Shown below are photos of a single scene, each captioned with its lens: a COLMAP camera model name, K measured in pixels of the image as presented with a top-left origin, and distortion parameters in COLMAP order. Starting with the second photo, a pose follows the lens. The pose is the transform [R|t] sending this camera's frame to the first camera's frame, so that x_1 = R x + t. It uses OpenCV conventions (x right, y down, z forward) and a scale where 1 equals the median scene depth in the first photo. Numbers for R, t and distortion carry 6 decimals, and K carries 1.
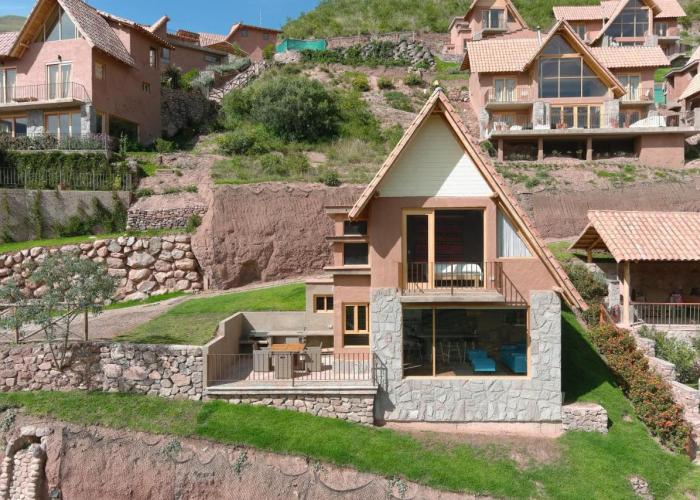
lens RADIAL K [[575.2, 0, 343.3], [0, 575.2, 250.6], [0, 0, 1]] dist [0.015343, -0.007481]
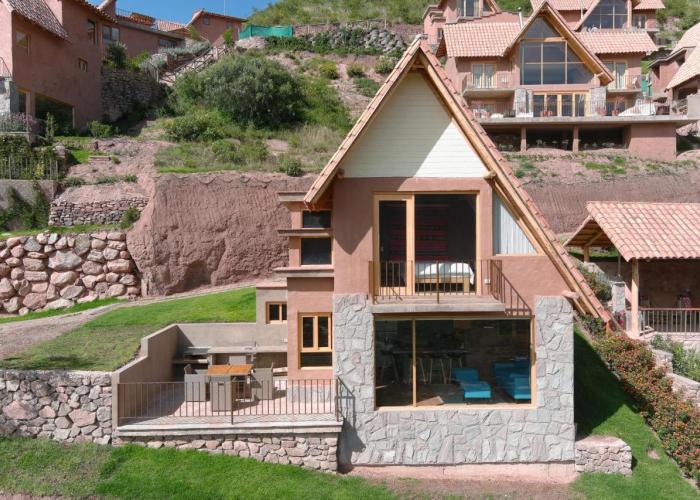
lens RADIAL K [[575.2, 0, 343.3], [0, 575.2, 250.6], [0, 0, 1]] dist [0.015343, -0.007481]
pose [[0.998830, -0.002969, 0.048271, 0.014812], [0.003123, 0.999990, -0.003116, 0.005187], [-0.048261, 0.003263, 0.998829, 0.138567]]
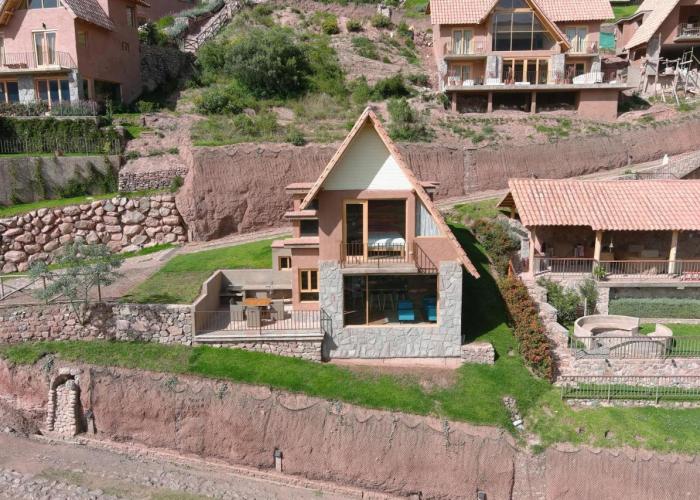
lens RADIAL K [[575.2, 0, 343.3], [0, 575.2, 250.6], [0, 0, 1]] dist [0.015343, -0.007481]
pose [[0.999615, -0.008260, 0.026492, 0.043112], [0.004017, 0.987687, 0.156391, -0.099686], [-0.027458, -0.156224, 0.987340, -0.176252]]
